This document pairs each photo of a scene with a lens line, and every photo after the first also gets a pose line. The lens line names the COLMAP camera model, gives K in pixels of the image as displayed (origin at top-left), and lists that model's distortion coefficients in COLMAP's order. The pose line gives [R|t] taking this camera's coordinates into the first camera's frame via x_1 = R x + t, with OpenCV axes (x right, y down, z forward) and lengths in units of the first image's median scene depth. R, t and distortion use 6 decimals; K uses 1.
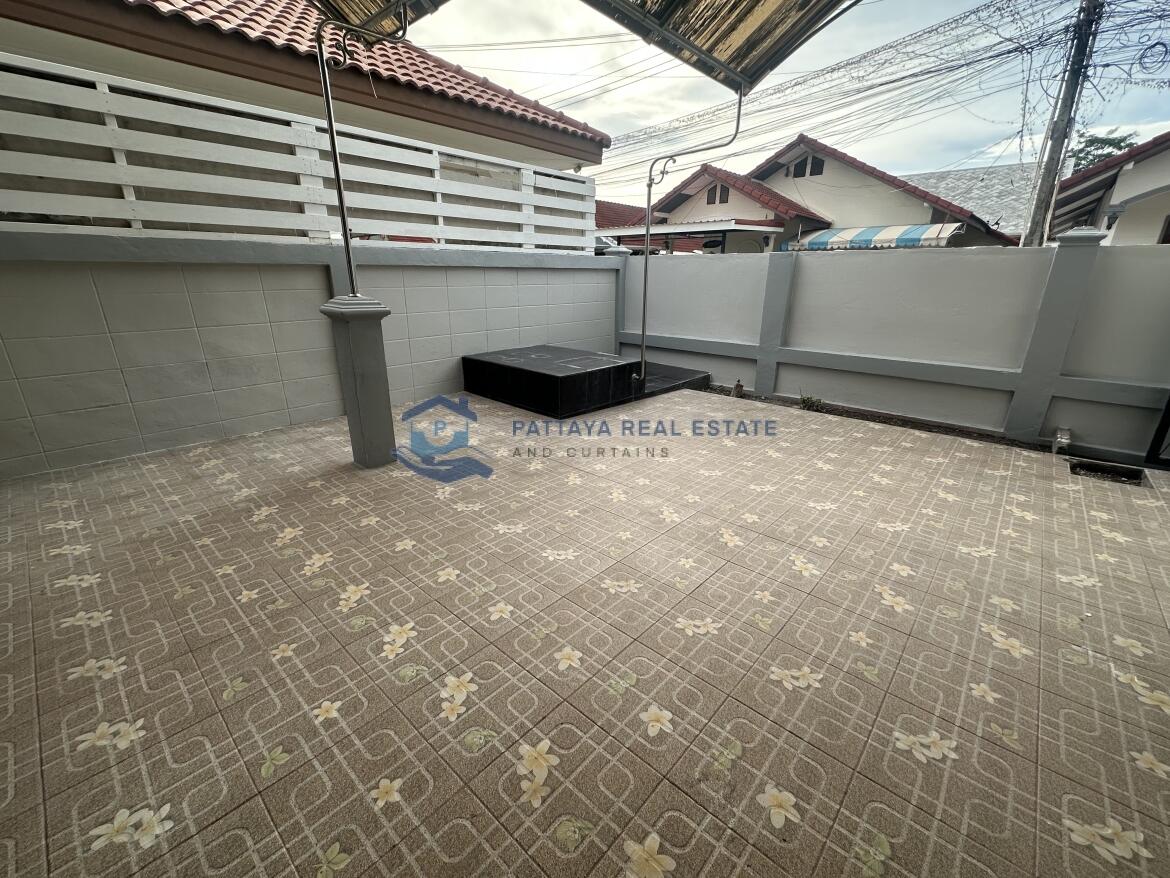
lens RADIAL K [[489.8, 0, 584.6], [0, 489.8, 437.2], [0, 0, 1]] dist [-0.001177, 0.000532]
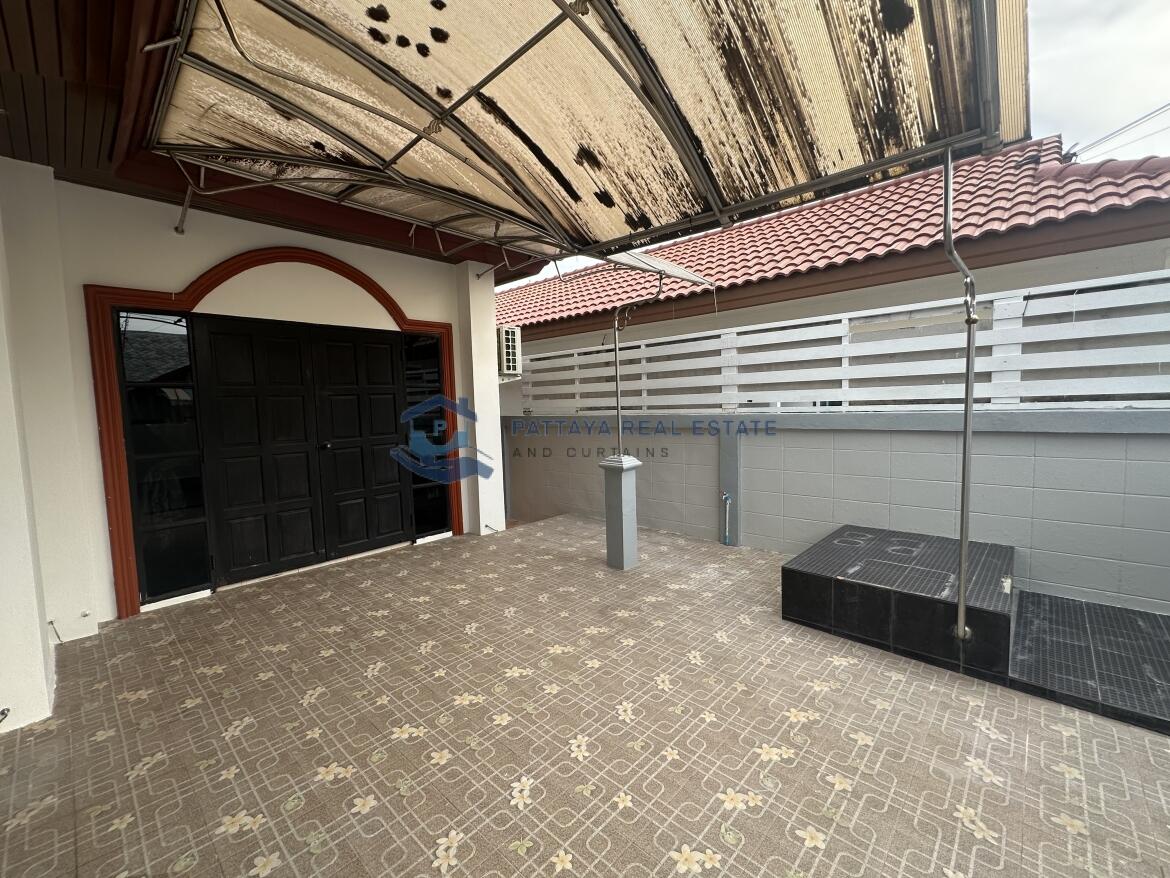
lens RADIAL K [[489.8, 0, 585.4], [0, 489.8, 442.0], [0, 0, 1]] dist [-0.001177, 0.000532]
pose [[-0.010351, 0.074209, -0.997189, 1.028656], [-0.289507, 0.954309, 0.074023, -0.388535], [0.957120, 0.289459, 0.011606, 0.807557]]
